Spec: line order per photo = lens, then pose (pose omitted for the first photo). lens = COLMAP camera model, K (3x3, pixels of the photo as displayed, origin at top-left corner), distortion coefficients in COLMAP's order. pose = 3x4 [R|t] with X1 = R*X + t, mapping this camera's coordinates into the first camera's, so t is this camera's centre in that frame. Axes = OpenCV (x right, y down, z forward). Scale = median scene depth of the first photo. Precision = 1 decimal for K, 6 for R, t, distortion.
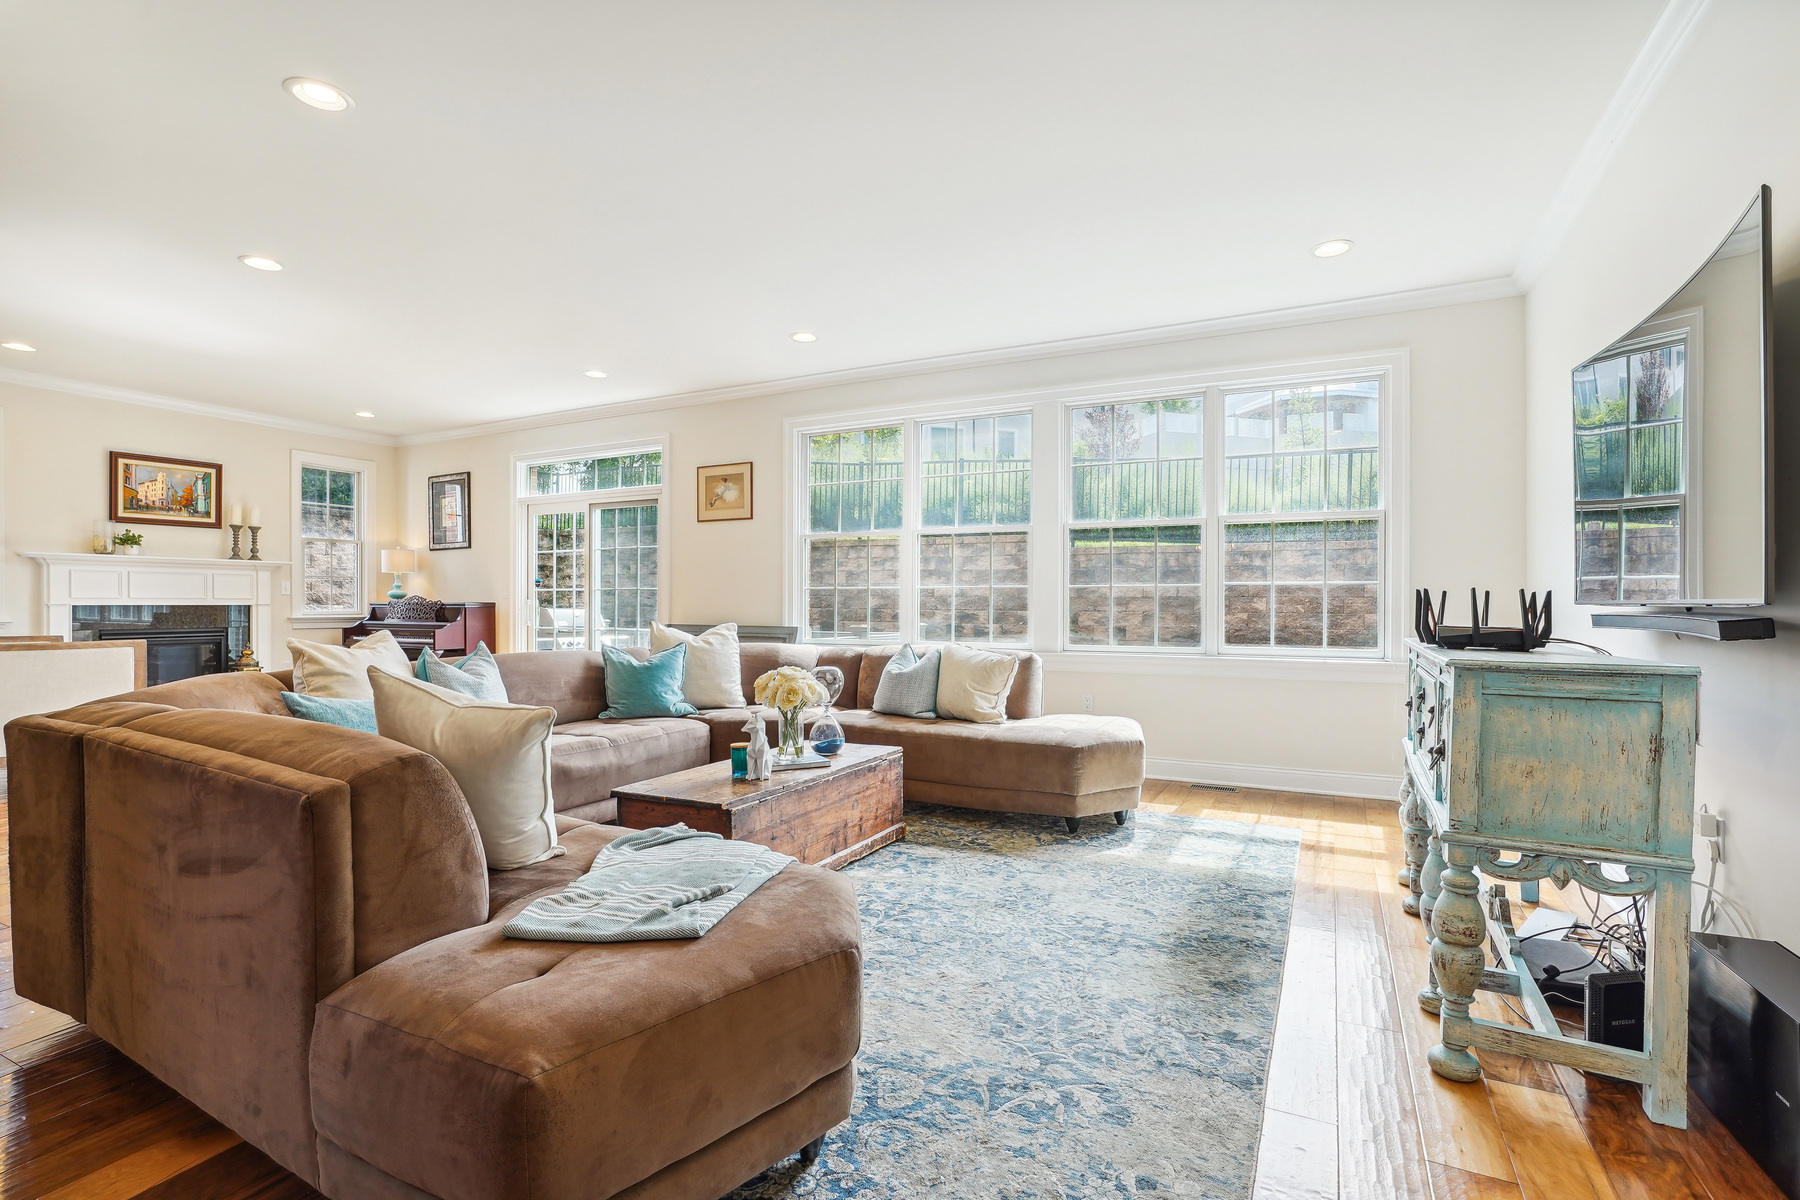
lens RADIAL K [[836.8, 0, 903.0], [0, 836.8, 603.0], [0, 0, 1]] dist [-0.033461, 0.003256]
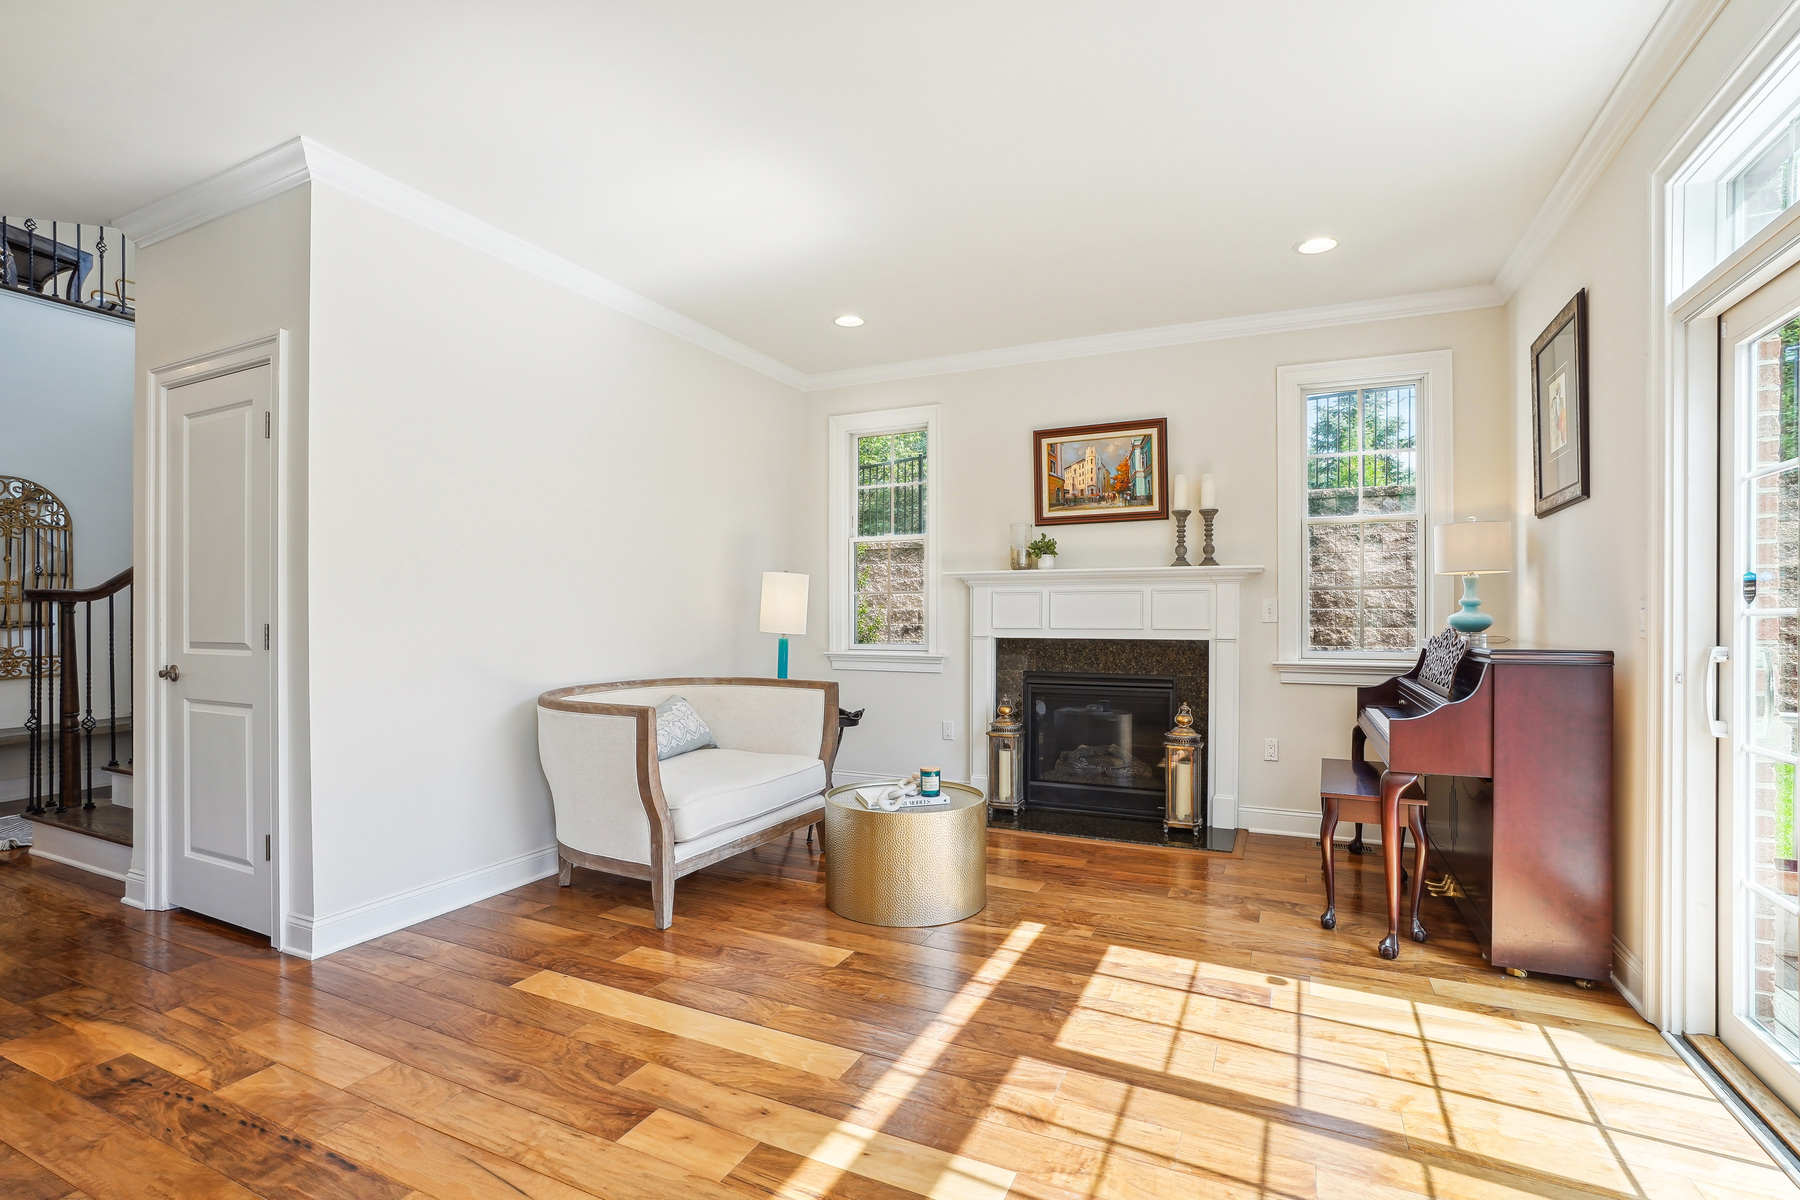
lens RADIAL K [[836.8, 0, 907.0], [0, 836.8, 611.7], [0, 0, 1]] dist [-0.033461, 0.003256]
pose [[0.031629, -0.004561, -0.999489, -0.205354], [-0.000079, 0.999990, -0.004566, -0.017131], [0.999500, 0.000223, 0.031628, 0.823532]]
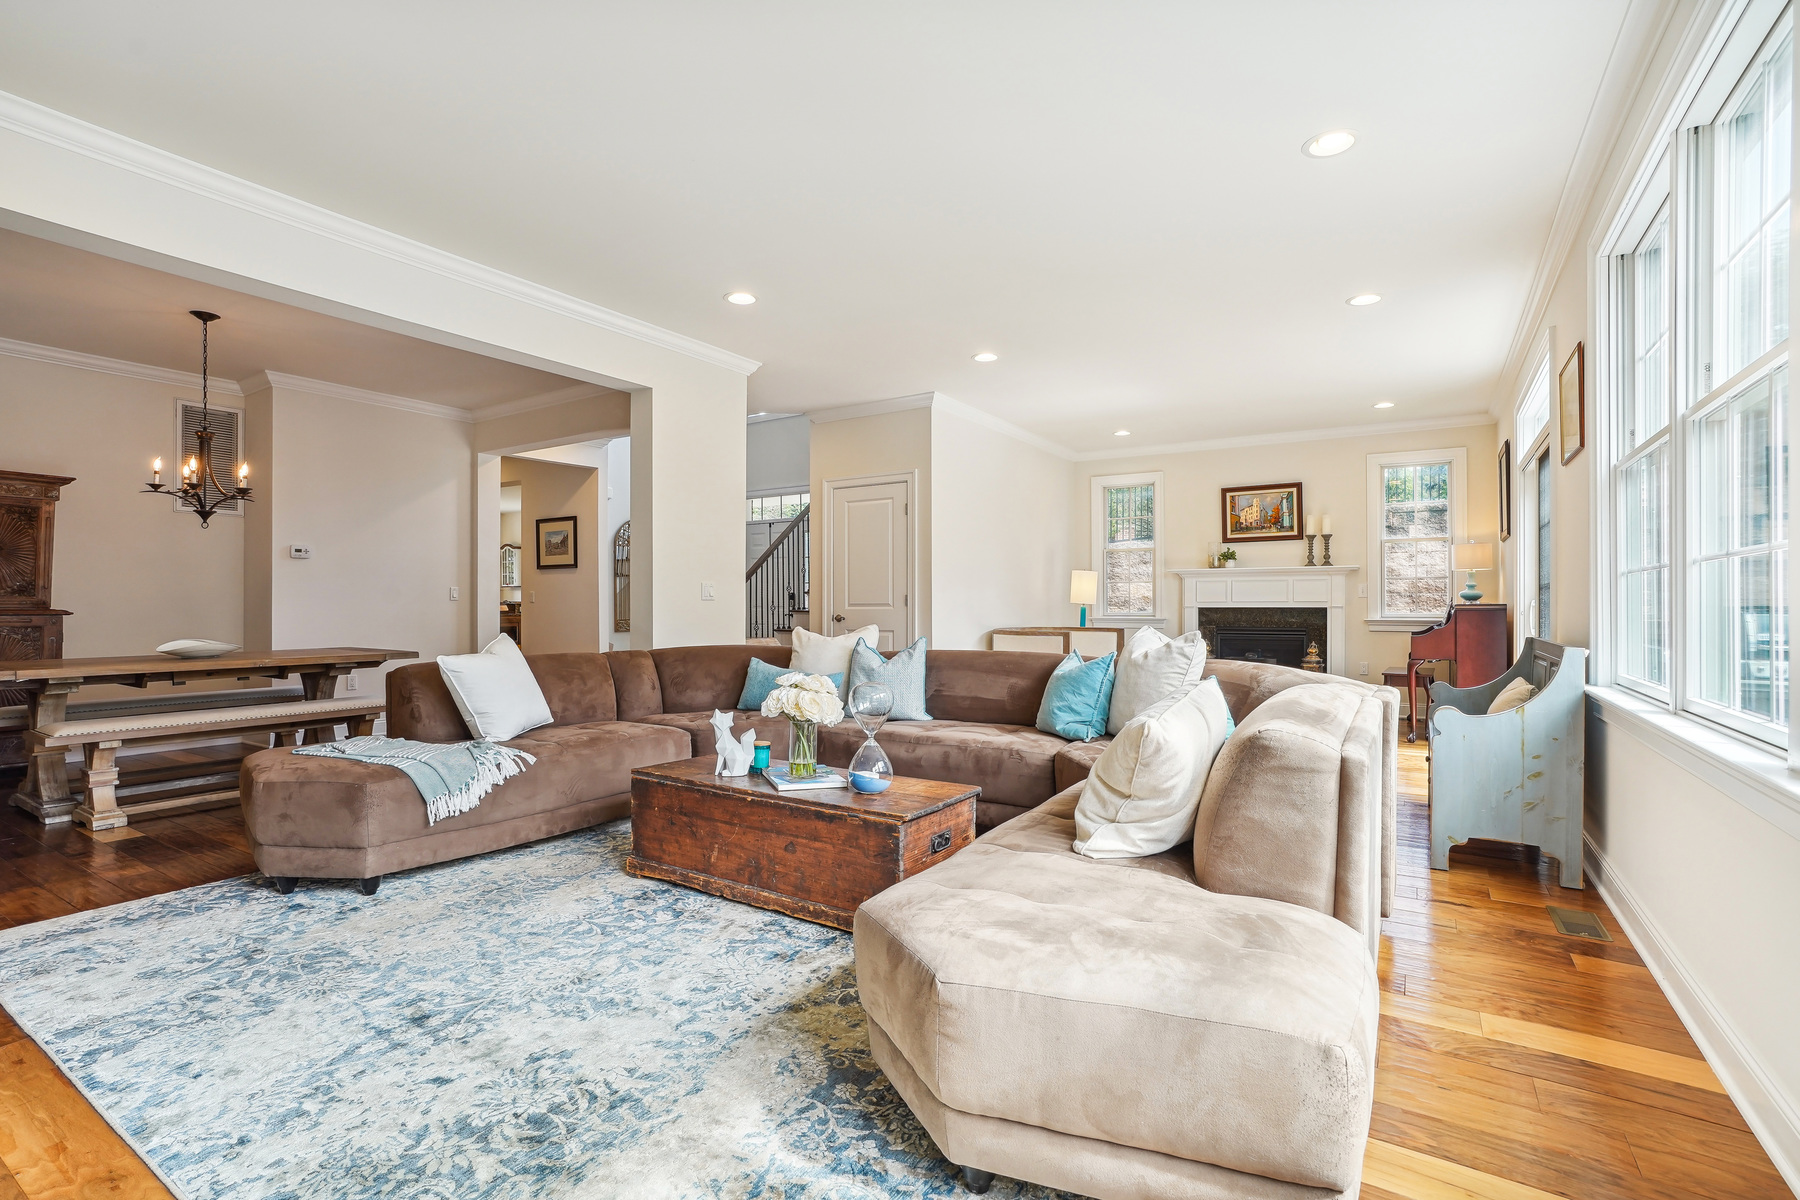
lens RADIAL K [[836.8, 0, 905.5], [0, 836.8, 603.4], [0, 0, 1]] dist [-0.033461, 0.003256]
pose [[-0.091142, -0.006842, -0.995814, 0.373289], [-0.000501, 0.999977, -0.006825, 0.005339], [0.995838, -0.000124, -0.091143, 0.593621]]
